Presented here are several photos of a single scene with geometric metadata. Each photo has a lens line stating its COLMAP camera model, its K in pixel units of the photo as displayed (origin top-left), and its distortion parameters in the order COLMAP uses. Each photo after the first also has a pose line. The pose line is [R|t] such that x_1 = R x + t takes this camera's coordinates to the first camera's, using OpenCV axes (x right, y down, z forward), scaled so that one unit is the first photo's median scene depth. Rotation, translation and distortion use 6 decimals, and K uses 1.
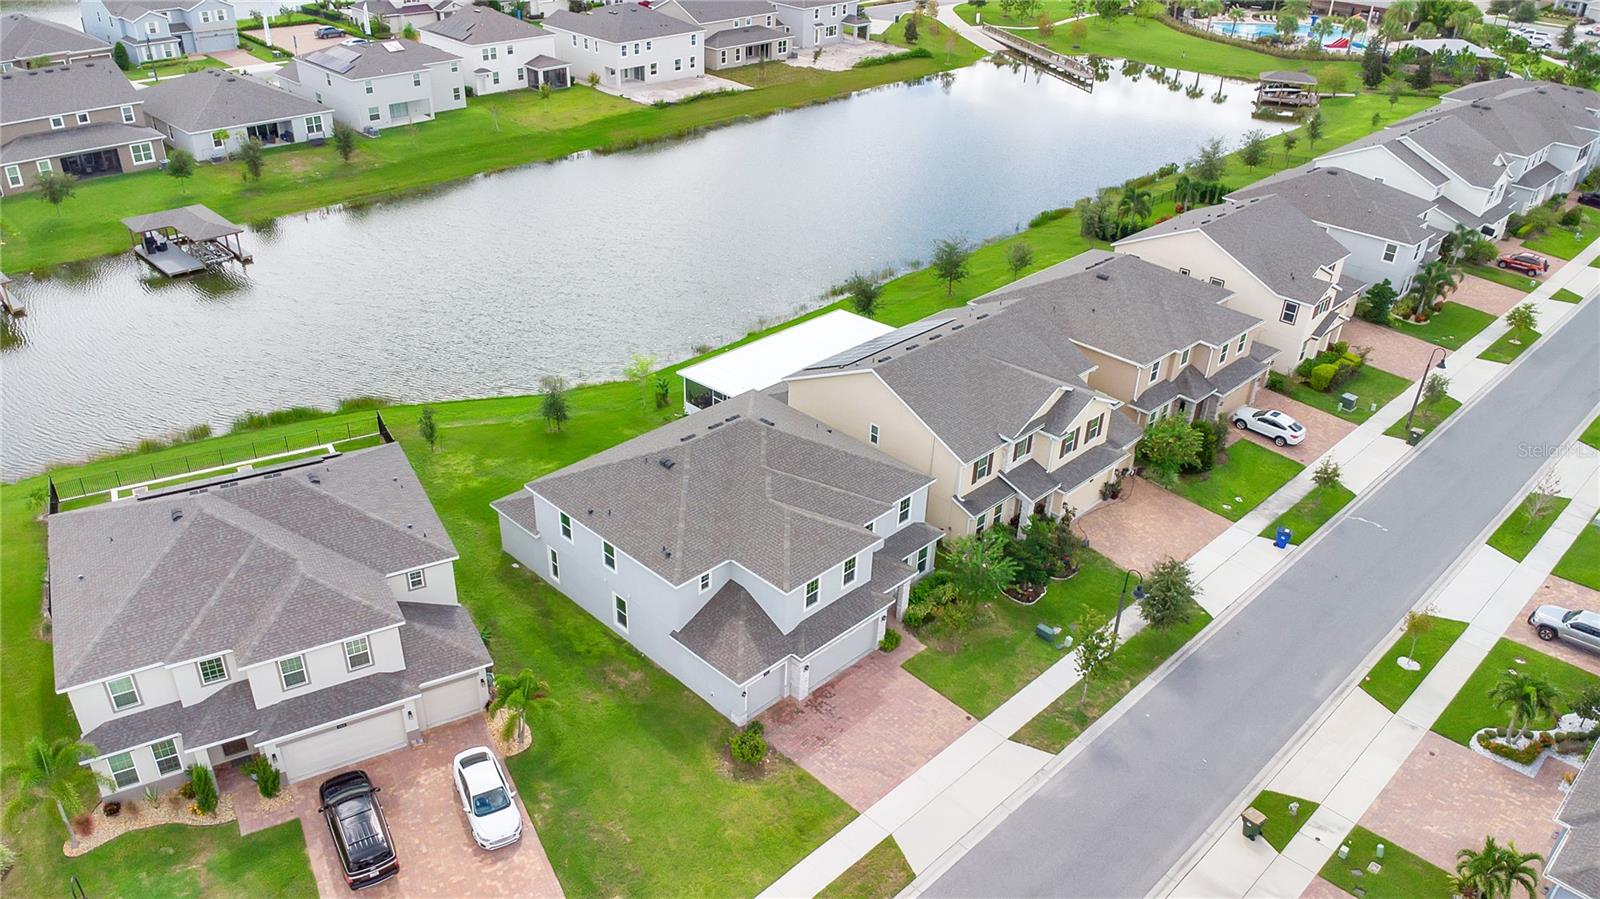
lens RADIAL K [[1193.2, 0, 793.5], [0, 1193.2, 447.7], [0, 0, 1]] dist [0.053515, -0.082363]
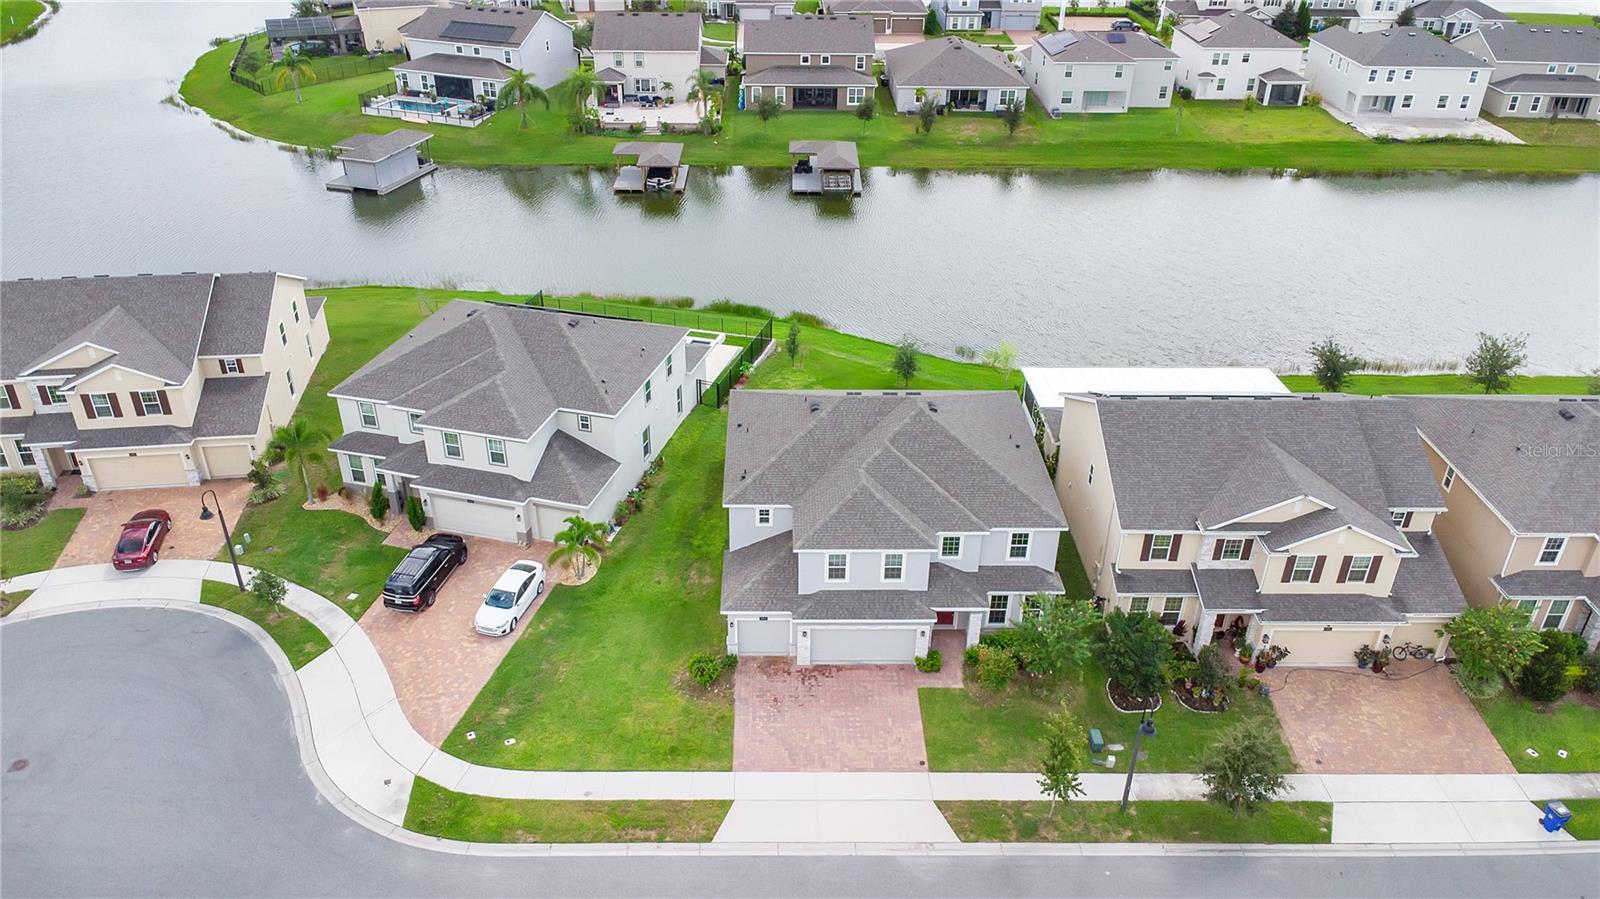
lens RADIAL K [[1193.2, 0, 793.5], [0, 1193.2, 447.7], [0, 0, 1]] dist [0.053515, -0.082363]
pose [[0.715543, 0.329851, -0.615789, 0.255931], [-0.337757, 0.934976, 0.108353, -0.029232], [0.611488, 0.130456, 0.780425, 0.091307]]
